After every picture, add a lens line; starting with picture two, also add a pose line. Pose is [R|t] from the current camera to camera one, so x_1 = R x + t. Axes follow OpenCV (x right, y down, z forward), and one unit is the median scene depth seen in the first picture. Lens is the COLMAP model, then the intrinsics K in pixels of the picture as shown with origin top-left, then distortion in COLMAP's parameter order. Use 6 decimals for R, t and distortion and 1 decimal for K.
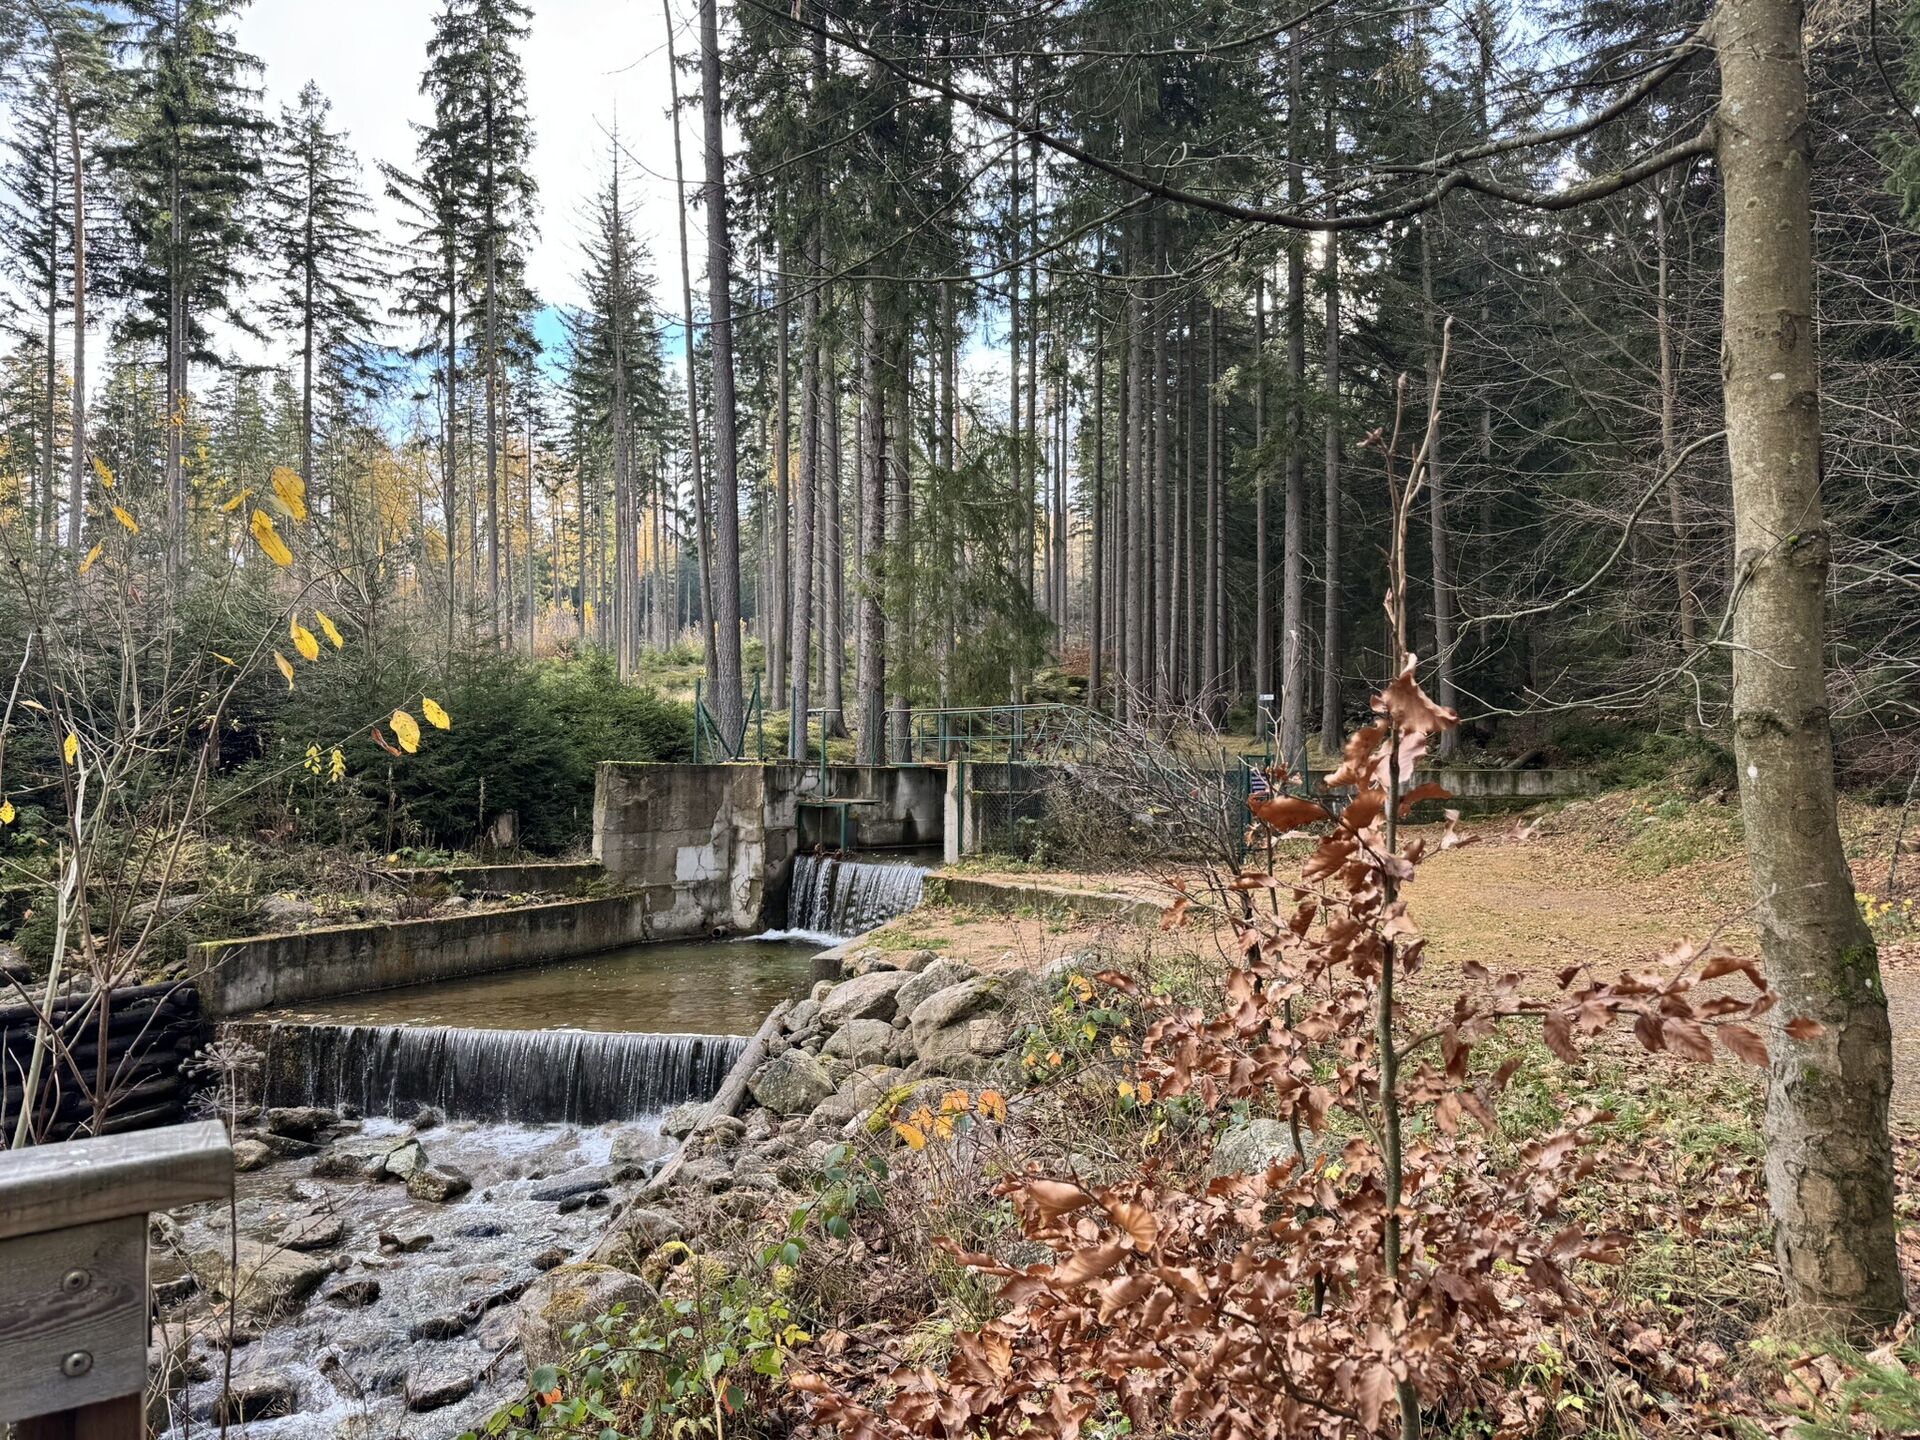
lens RADIAL K [[1345.4, 0, 960.7], [0, 1345.4, 713.0], [0, 0, 1]] dist [0.029022, -0.002821]
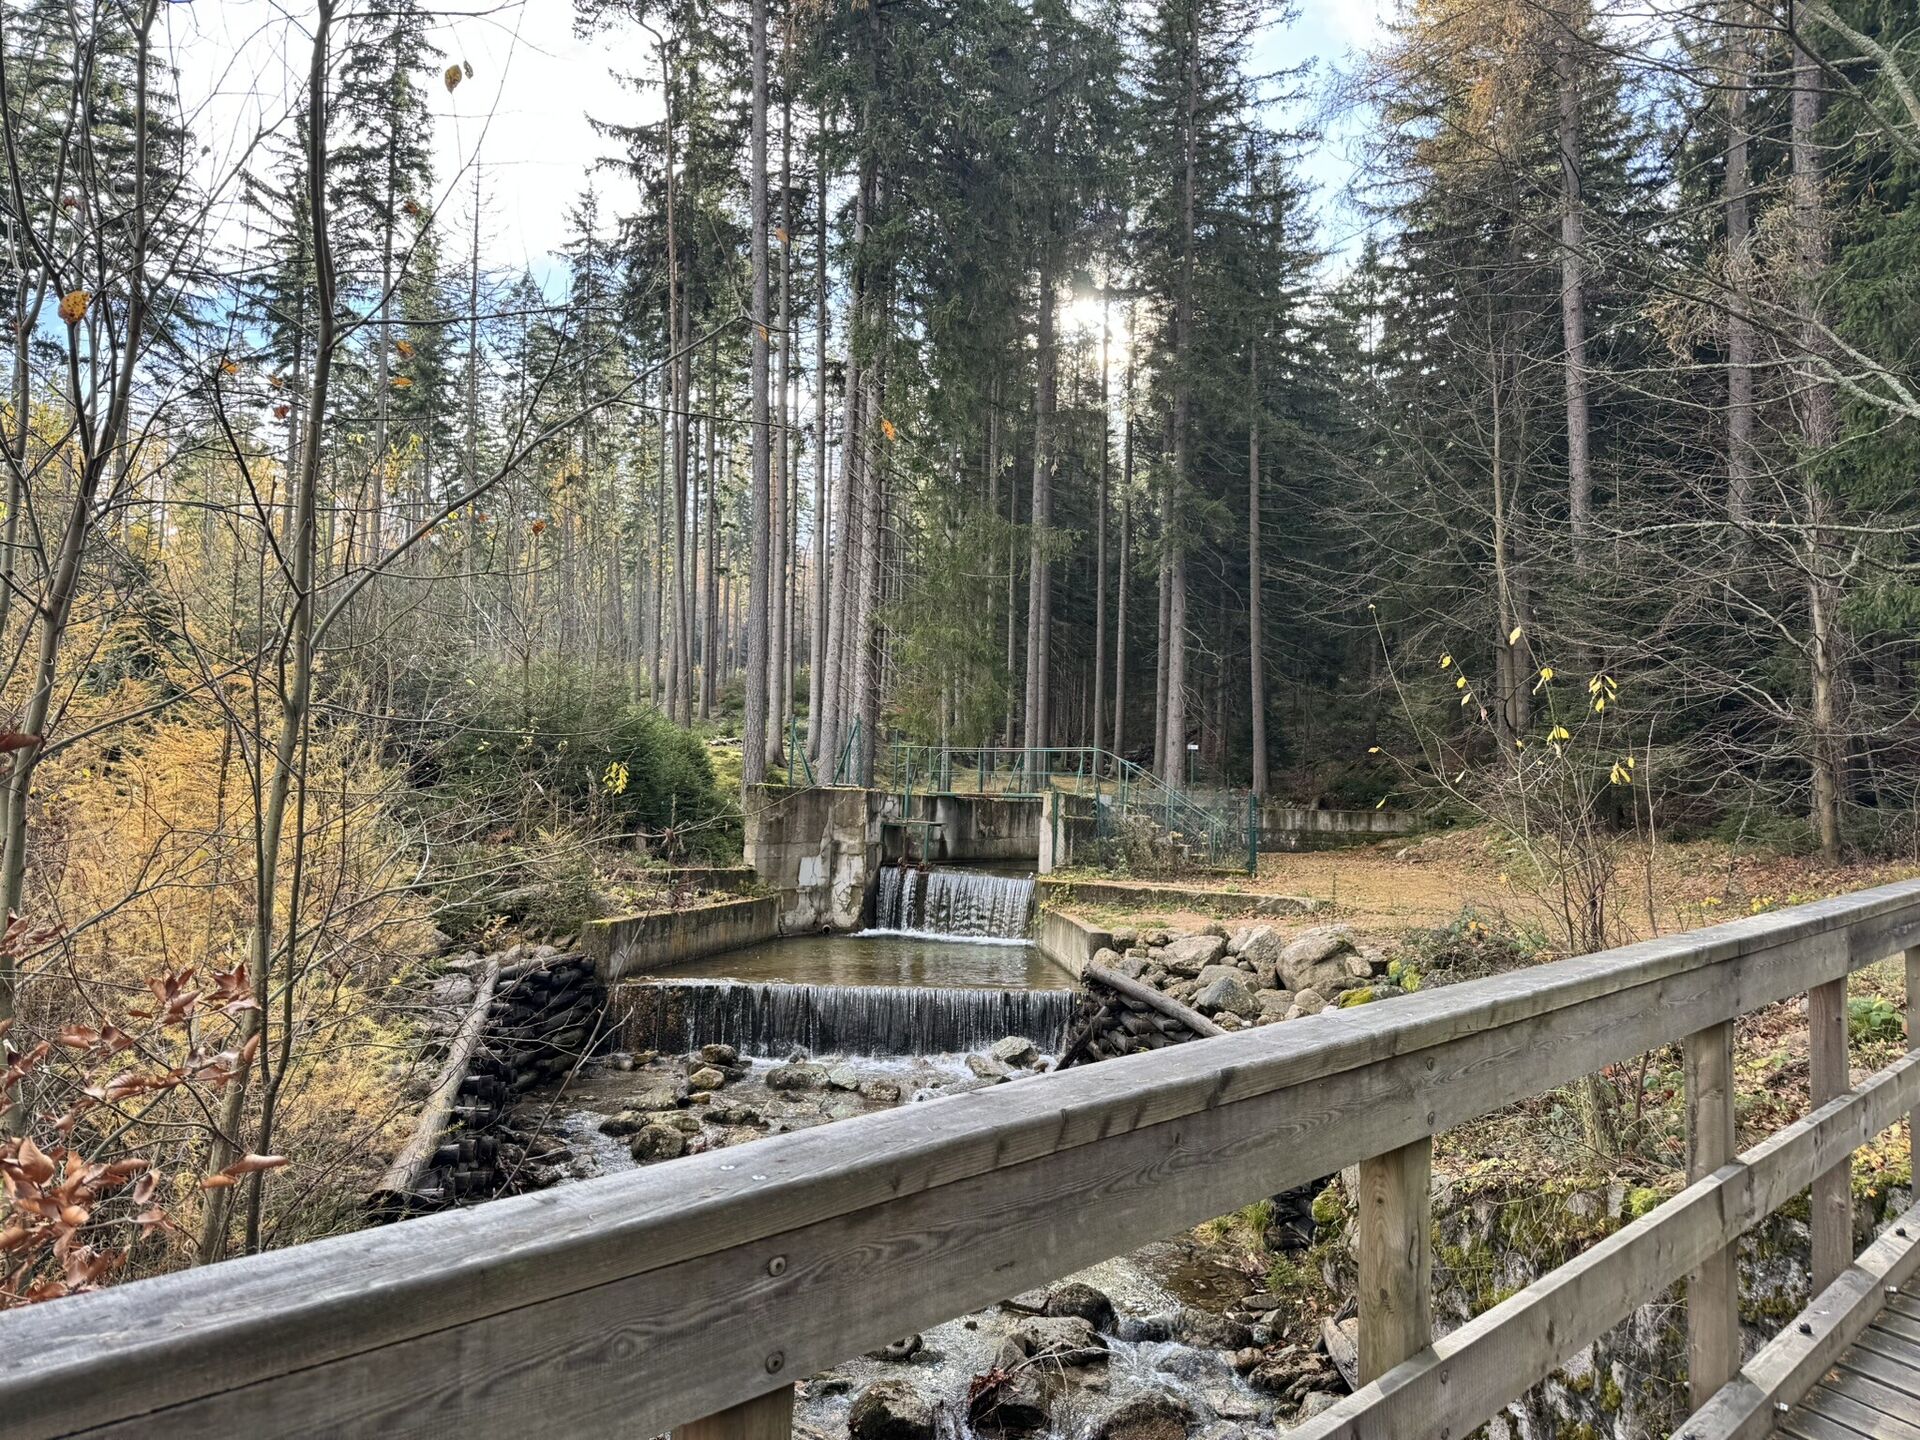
lens RADIAL K [[1345.4, 0, 959.1], [0, 1345.4, 722.0], [0, 0, 1]] dist [0.029022, -0.002821]
pose [[0.971369, 0.040868, 0.234036, -0.349025], [-0.036024, 0.999040, -0.024938, 0.004393], [-0.234831, 0.015793, 0.971908, -0.187230]]
